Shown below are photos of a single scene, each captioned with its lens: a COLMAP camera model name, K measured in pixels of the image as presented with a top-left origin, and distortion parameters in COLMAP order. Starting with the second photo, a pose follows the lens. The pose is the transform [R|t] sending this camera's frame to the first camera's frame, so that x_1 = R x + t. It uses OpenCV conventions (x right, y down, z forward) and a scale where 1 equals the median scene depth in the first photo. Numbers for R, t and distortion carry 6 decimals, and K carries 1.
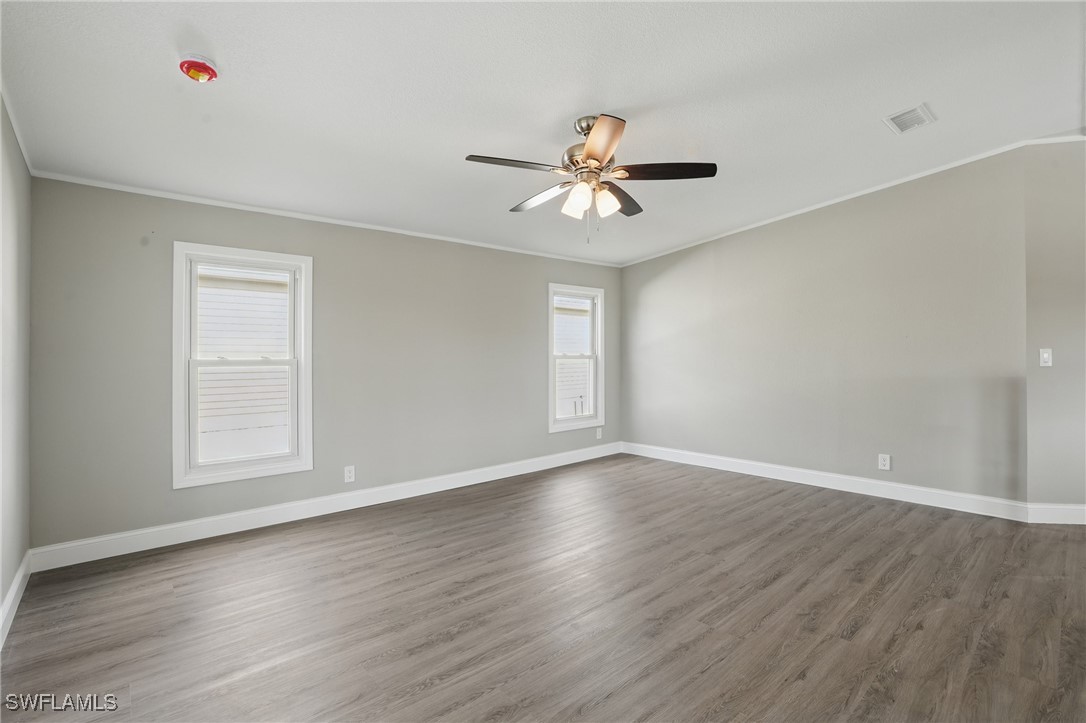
lens RADIAL K [[504.5, 0, 547.2], [0, 504.5, 359.1], [0, 0, 1]] dist [-0.073396, 0.027731]
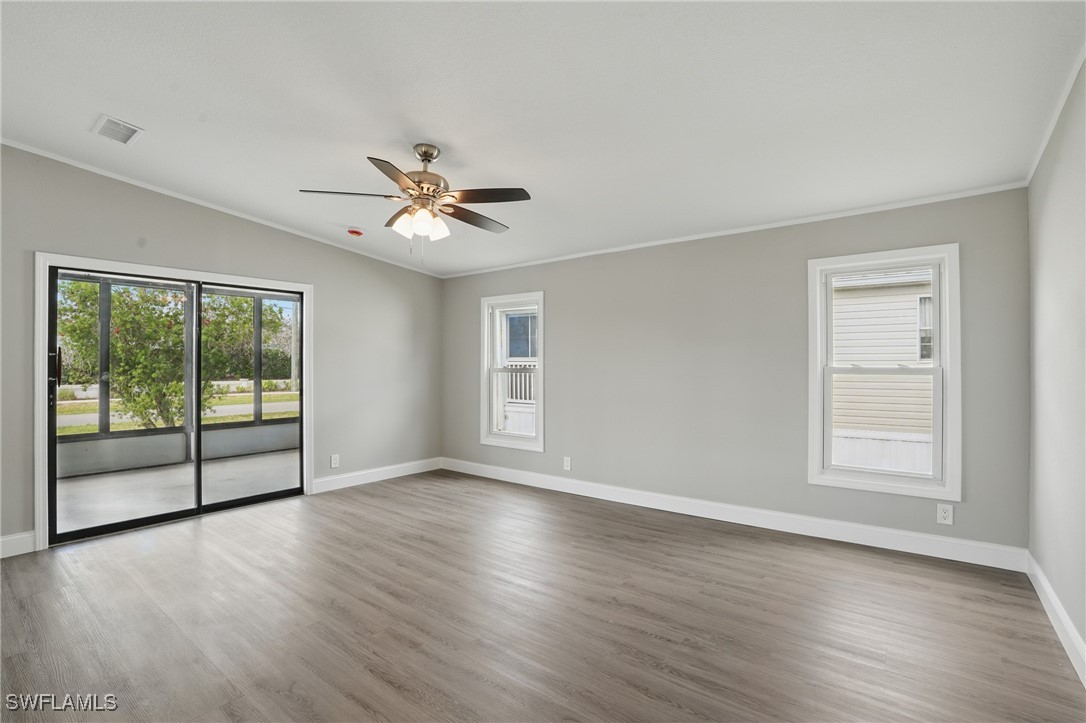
lens RADIAL K [[505.1, 0, 548.0], [0, 505.1, 363.7], [0, 0, 1]] dist [-0.037925, 0.000337]
pose [[0.171352, 0.001127, -0.985209, 0.601149], [-0.007847, 0.999969, -0.000220, -0.010058], [0.985179, 0.007768, 0.171356, 0.543901]]
